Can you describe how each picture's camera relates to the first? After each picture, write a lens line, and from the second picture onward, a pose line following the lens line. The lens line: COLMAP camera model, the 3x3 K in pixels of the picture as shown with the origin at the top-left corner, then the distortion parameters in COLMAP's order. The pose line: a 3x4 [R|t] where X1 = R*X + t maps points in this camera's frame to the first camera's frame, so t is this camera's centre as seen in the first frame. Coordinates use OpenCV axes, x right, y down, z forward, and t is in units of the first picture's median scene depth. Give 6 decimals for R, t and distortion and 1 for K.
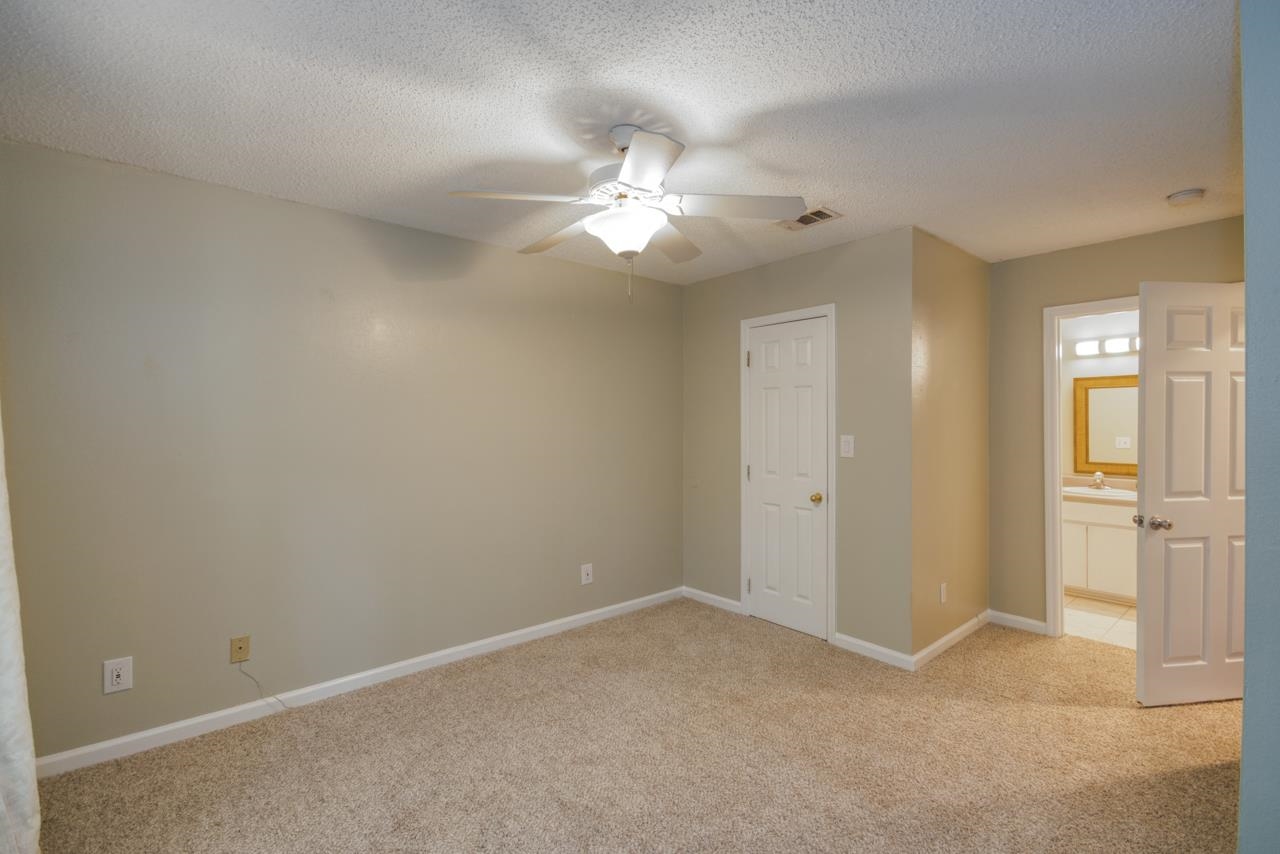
lens RADIAL K [[563.2, 0, 634.9], [0, 563.2, 428.6], [0, 0, 1]] dist [0.009527, -0.003202]
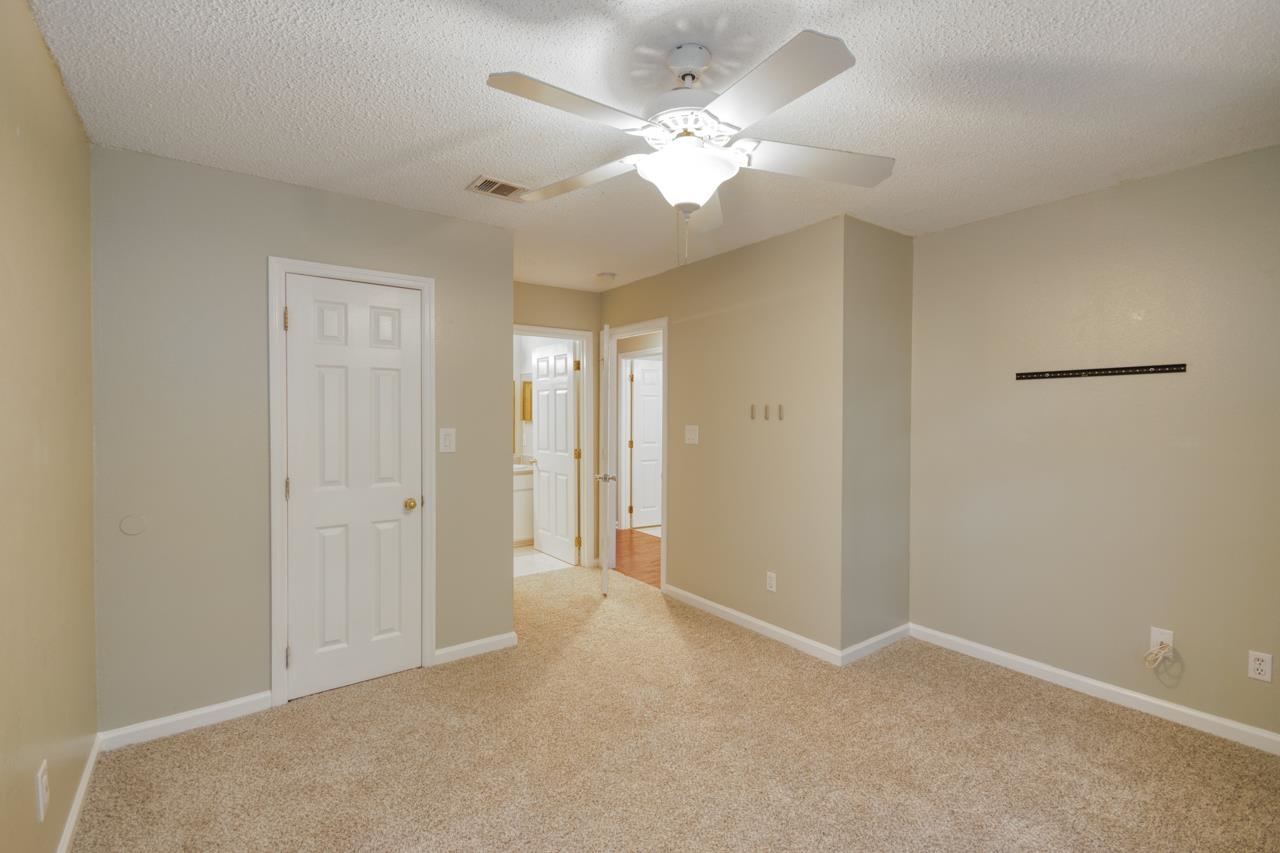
lens RADIAL K [[563.2, 0, 644.4], [0, 563.2, 426.9], [0, 0, 1]] dist [0.009527, -0.003202]
pose [[0.051981, -0.010840, 0.998589, -0.514466], [0.010337, 0.999893, 0.010316, 0.003476], [-0.998595, 0.009786, 0.052088, 0.626637]]
